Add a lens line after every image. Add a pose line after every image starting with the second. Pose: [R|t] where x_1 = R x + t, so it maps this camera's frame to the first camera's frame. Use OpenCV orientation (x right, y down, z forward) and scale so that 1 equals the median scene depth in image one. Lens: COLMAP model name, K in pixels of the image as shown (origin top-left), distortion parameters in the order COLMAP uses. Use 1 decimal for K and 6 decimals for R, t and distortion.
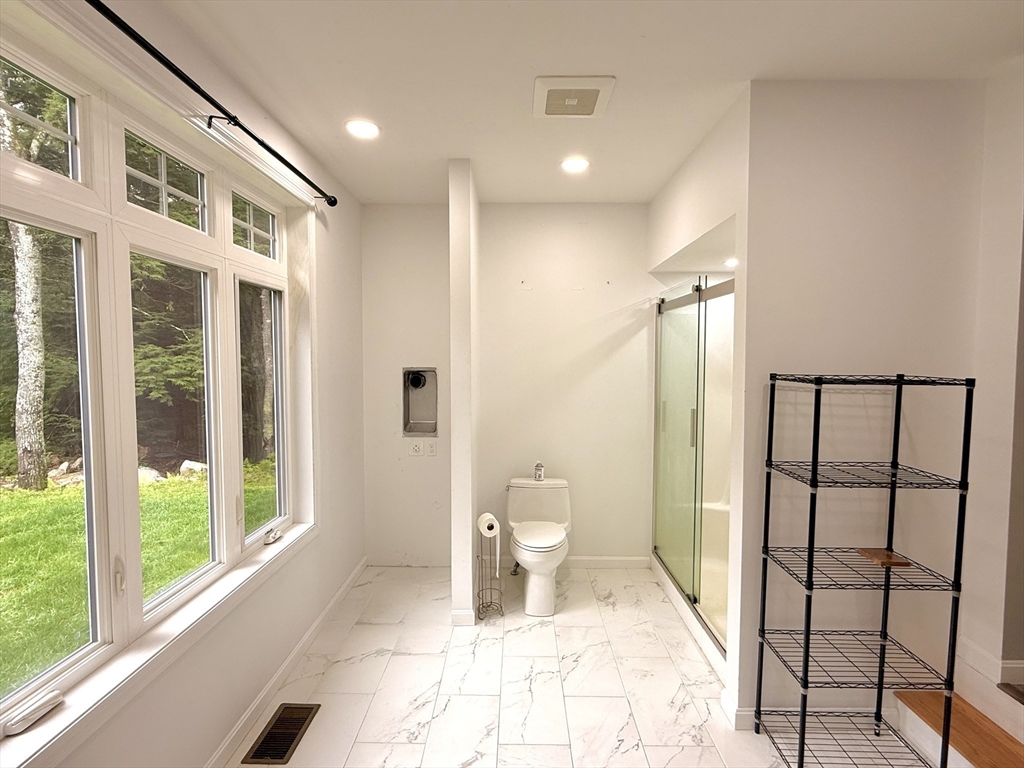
lens RADIAL K [[493.1, 0, 513.3], [0, 493.1, 385.6], [0, 0, 1]] dist [0.001436, -0.000493]
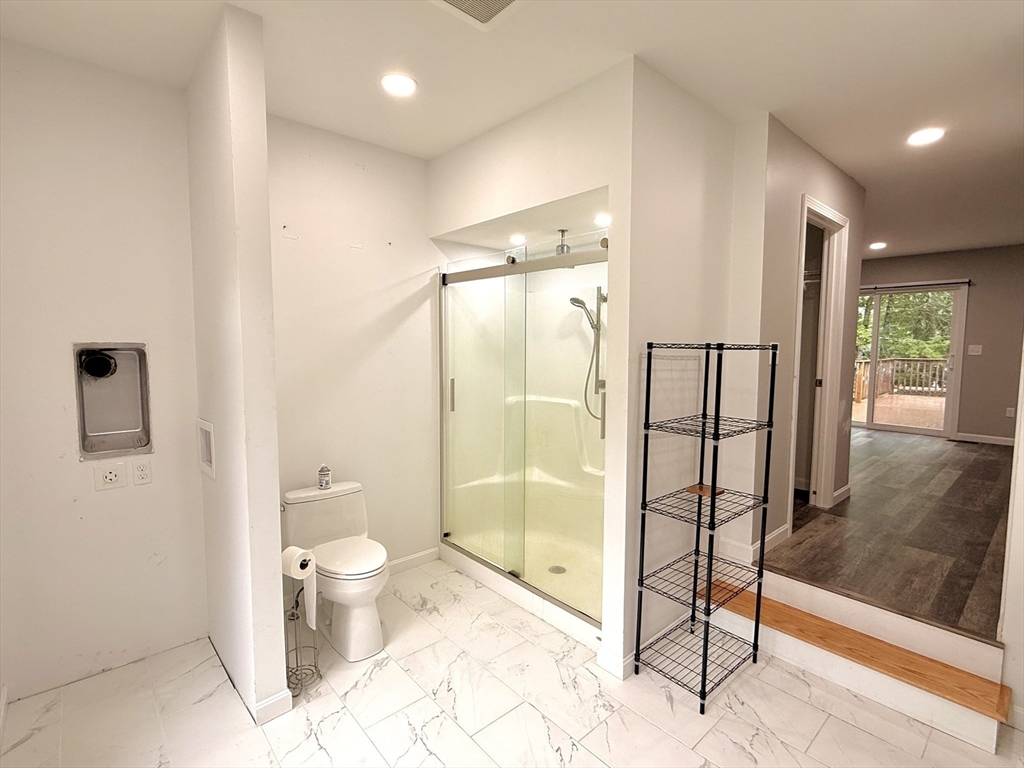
lens RADIAL K [[493.1, 0, 511.2], [0, 493.1, 384.5], [0, 0, 1]] dist [0.001436, -0.000493]
pose [[0.741223, -0.054703, 0.669026, -0.285972], [0.035229, 0.998471, 0.042609, 0.007050], [-0.670334, -0.008014, 0.742017, 0.270890]]
